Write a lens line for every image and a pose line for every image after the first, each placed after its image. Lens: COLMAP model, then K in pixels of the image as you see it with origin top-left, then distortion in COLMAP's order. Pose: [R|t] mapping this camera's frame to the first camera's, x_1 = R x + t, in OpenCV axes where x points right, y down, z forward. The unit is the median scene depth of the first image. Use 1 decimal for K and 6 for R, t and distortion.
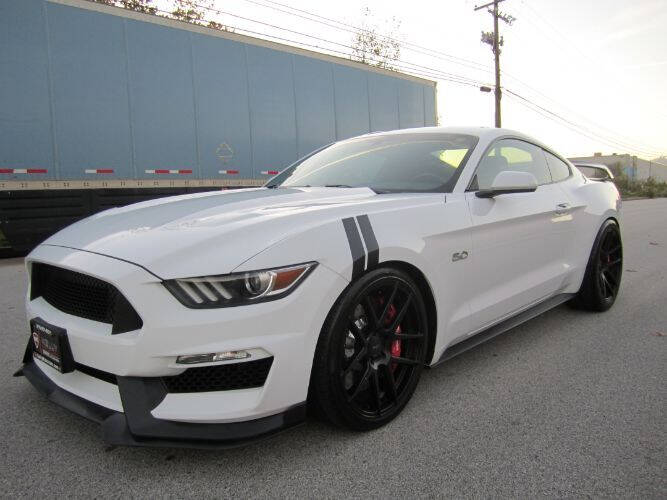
lens RADIAL K [[549.0, 0, 330.8], [0, 549.0, 258.5], [0, 0, 1]] dist [-0.056644, 0.012239]
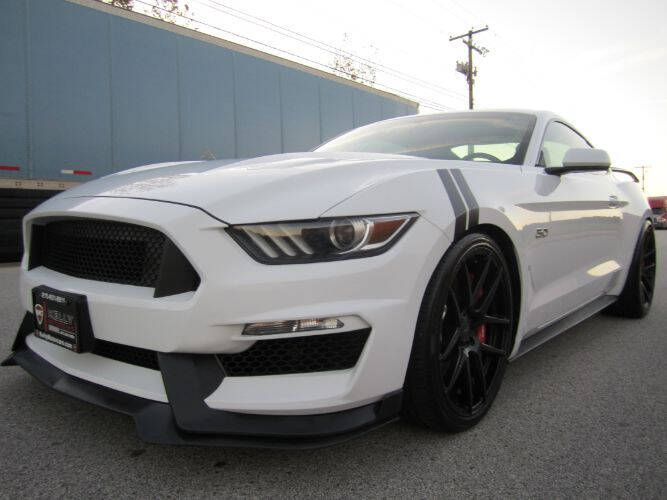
lens RADIAL K [[549.0, 0, 330.8], [0, 549.0, 258.5], [0, 0, 1]] dist [-0.056644, 0.012239]
pose [[0.997781, 0.025459, 0.061524, -0.192087], [-0.022510, 0.998587, -0.048148, 0.109268], [-0.062663, 0.046656, 0.996944, 0.207660]]
